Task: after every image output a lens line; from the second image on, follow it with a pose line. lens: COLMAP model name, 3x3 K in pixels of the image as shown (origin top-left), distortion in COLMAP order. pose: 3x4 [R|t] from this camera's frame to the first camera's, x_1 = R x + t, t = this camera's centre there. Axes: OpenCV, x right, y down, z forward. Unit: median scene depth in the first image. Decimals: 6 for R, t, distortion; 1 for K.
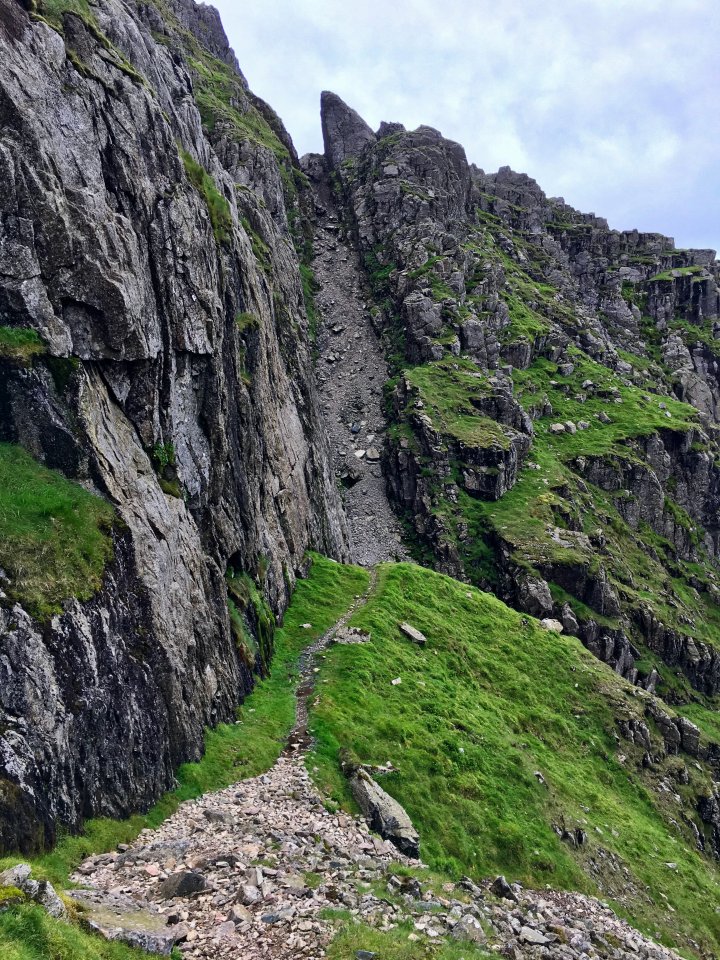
lens RADIAL K [[800.5, 0, 360.3], [0, 800.5, 472.6], [0, 0, 1]] dist [0.064697, -0.085594]
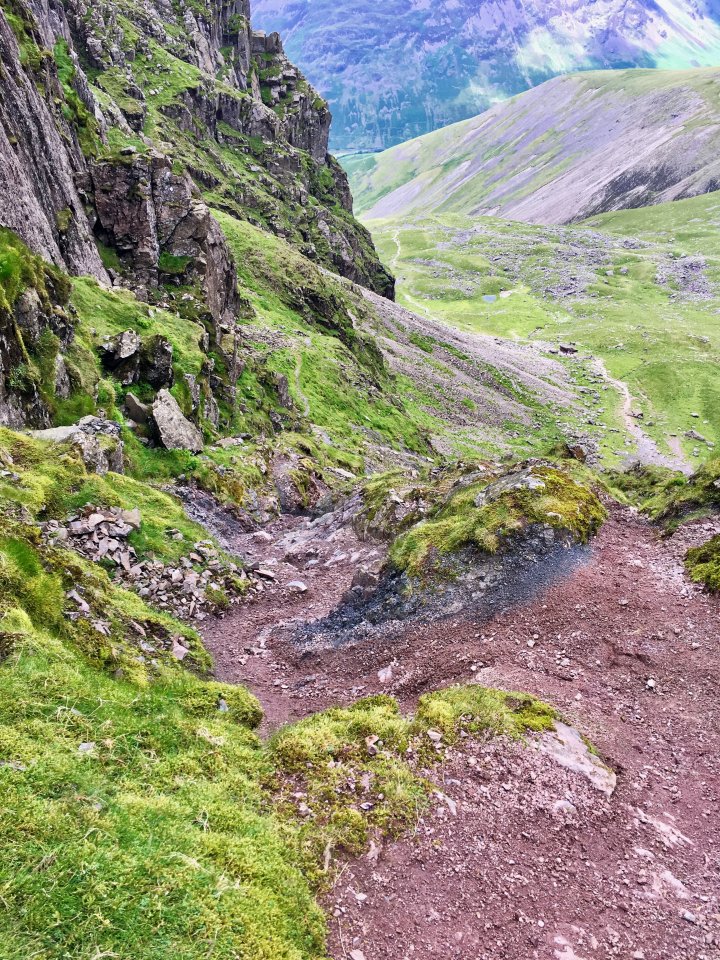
lens RADIAL K [[800.5, 0, 360.3], [0, 800.5, 472.6], [0, 0, 1]] dist [0.064697, -0.085594]
pose [[0.861046, -0.271587, 0.429930, -0.671333], [-0.022096, 0.824663, 0.565193, -0.556372], [-0.508046, -0.496157, 0.704072, -1.911474]]
